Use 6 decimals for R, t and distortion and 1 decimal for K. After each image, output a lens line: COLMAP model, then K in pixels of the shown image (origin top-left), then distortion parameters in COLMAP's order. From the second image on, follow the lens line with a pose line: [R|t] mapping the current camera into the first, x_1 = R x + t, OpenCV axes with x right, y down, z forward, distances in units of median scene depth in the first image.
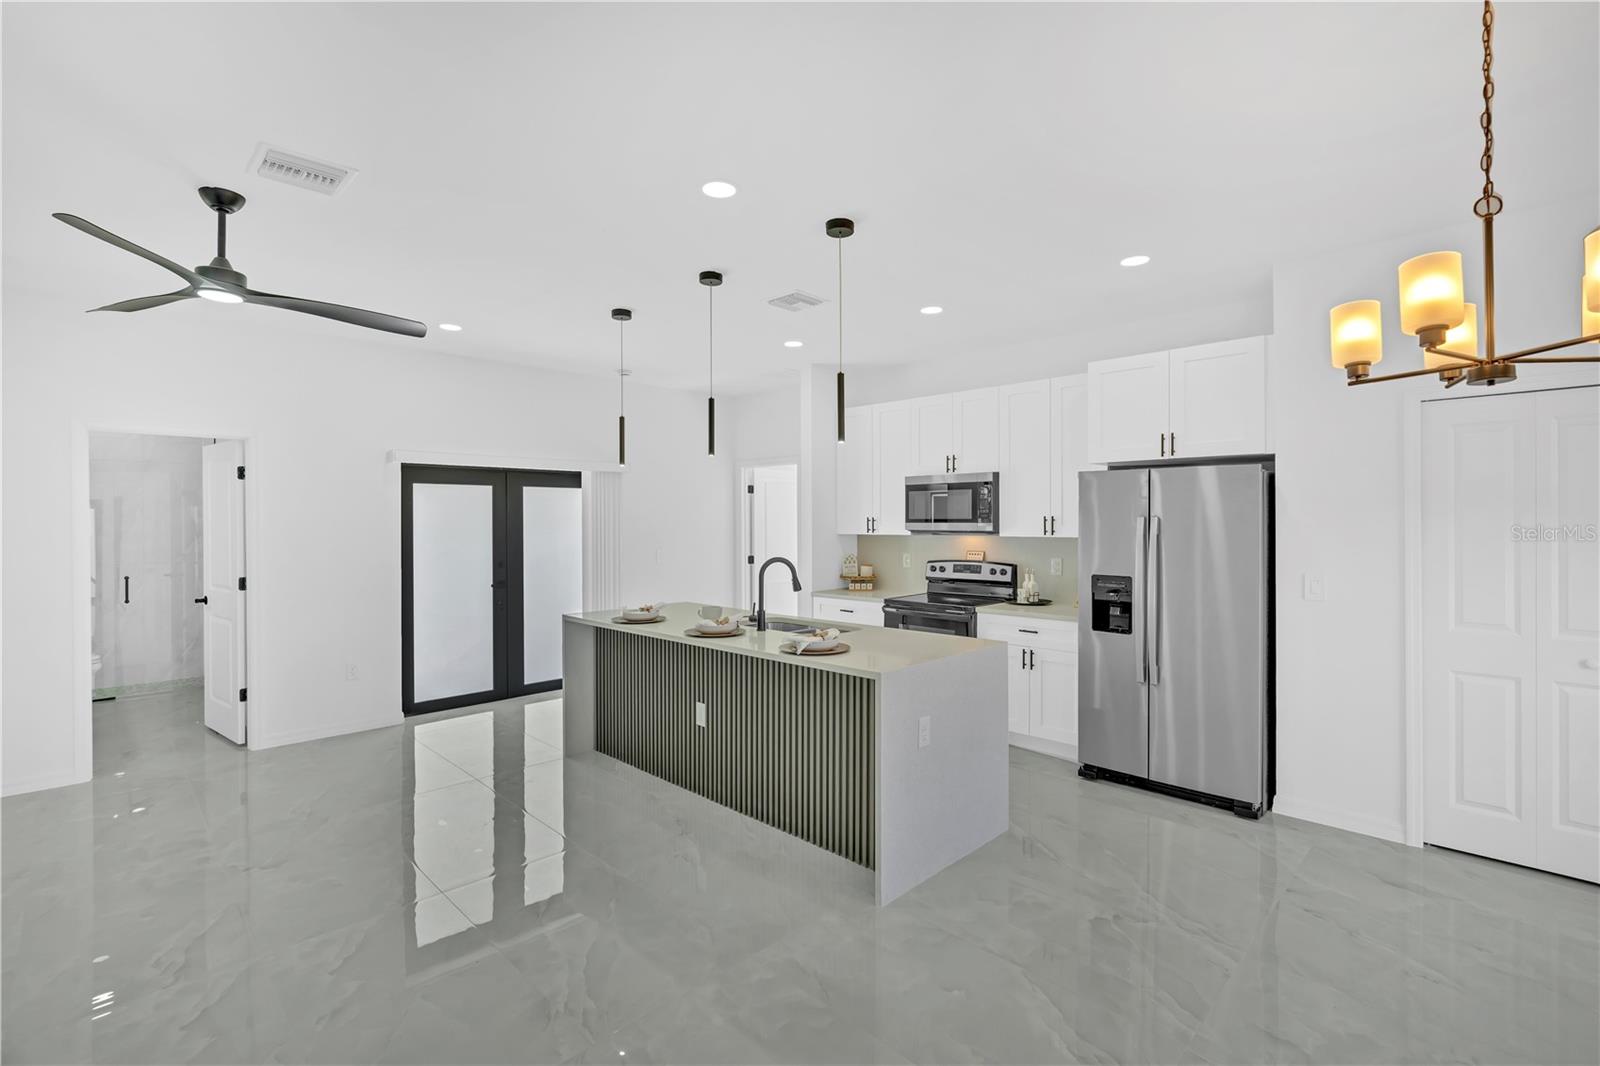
lens RADIAL K [[733.7, 0, 794.8], [0, 733.7, 525.2], [0, 0, 1]] dist [-0.001544, -0.000052]
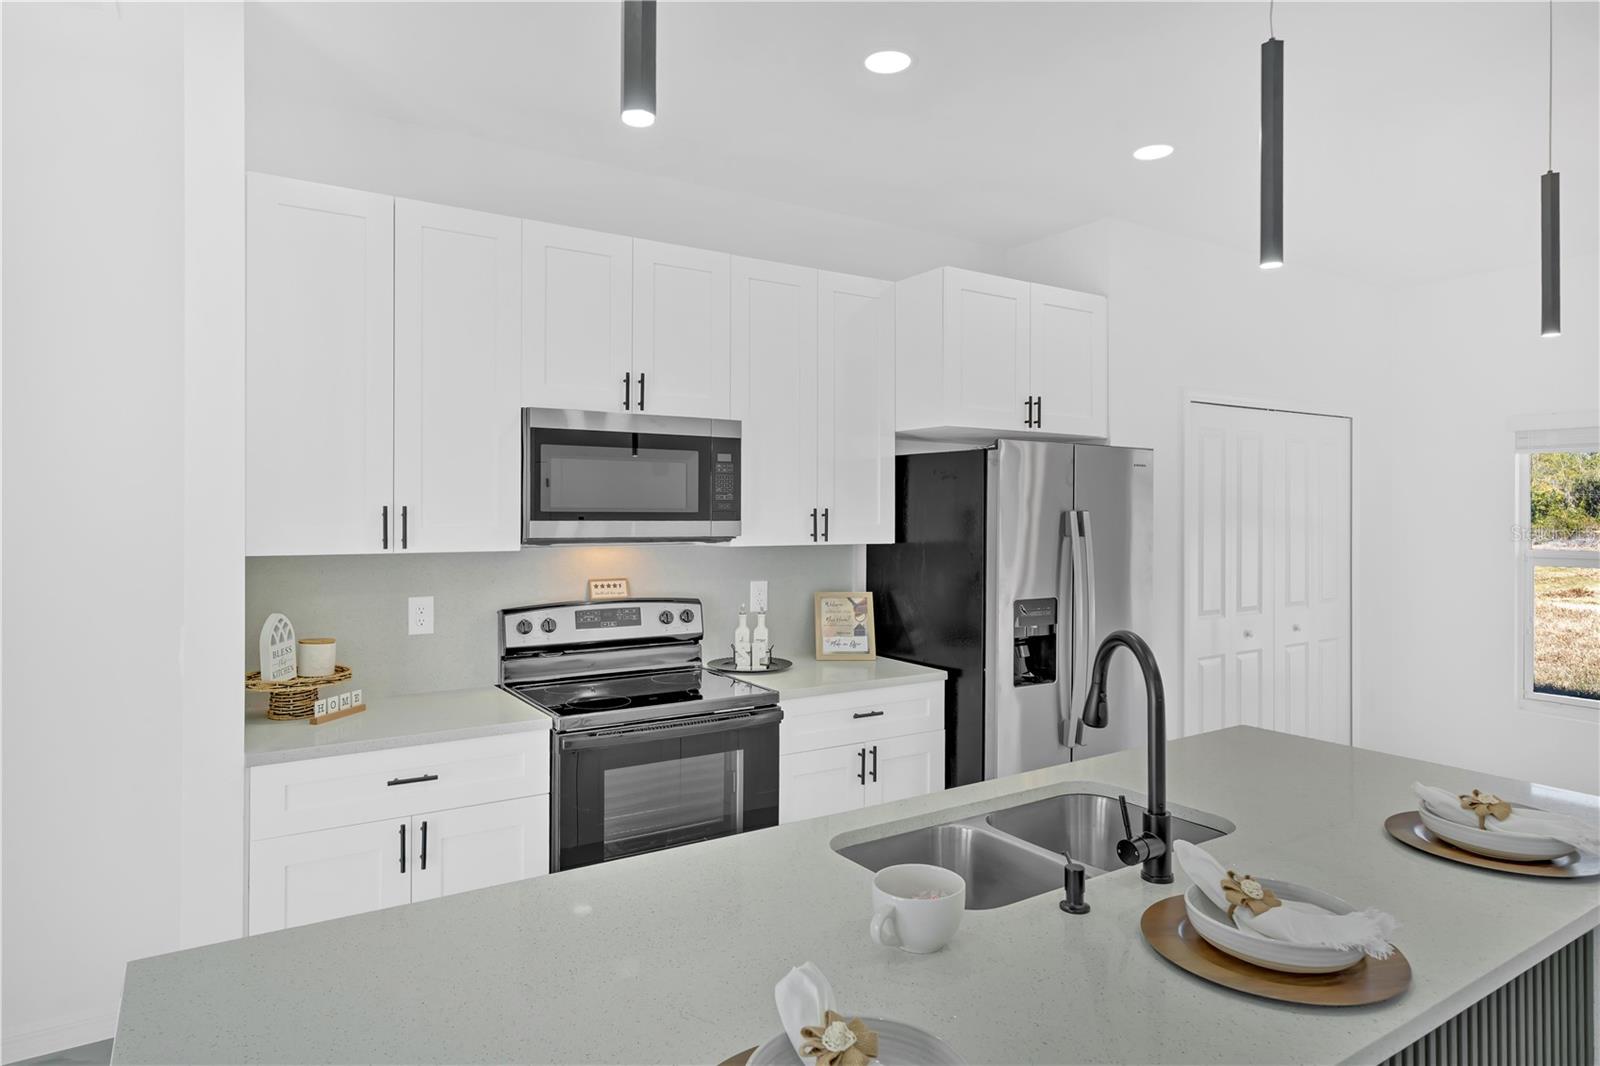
lens RADIAL K [[933.0, 0, 788.7], [0, 933.0, 524.4], [0, 0, 1]] dist [-0.003217, 0.001737]
pose [[0.211066, -0.007697, 0.977441, -0.349926], [0.003398, 0.999969, 0.007140, -0.004788], [-0.977466, 0.001814, 0.211086, 0.816297]]
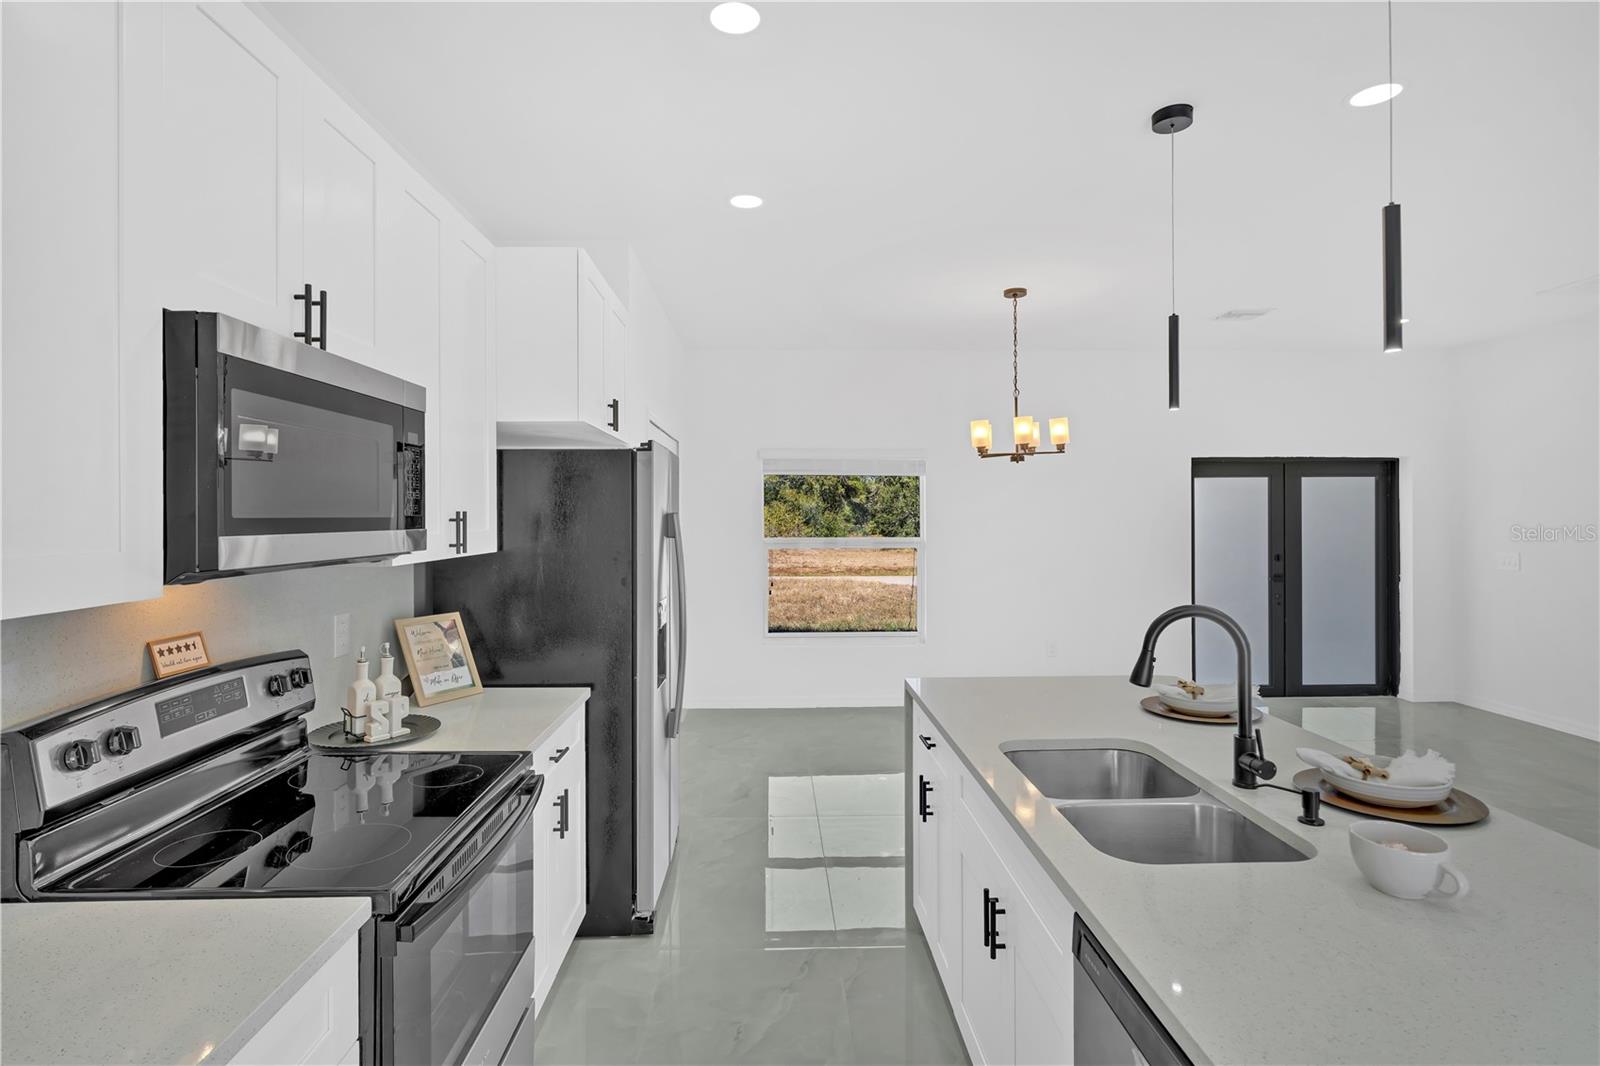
lens RADIAL K [[800.1, 0, 796.4], [0, 800.1, 518.7], [0, 0, 1]] dist [-0.004070, 0.001097]
pose [[-0.728145, 0.003556, 0.685414, -0.131238], [0.012001, 0.999899, 0.007562, -0.008343], [-0.685318, 0.013733, -0.728115, 1.141575]]
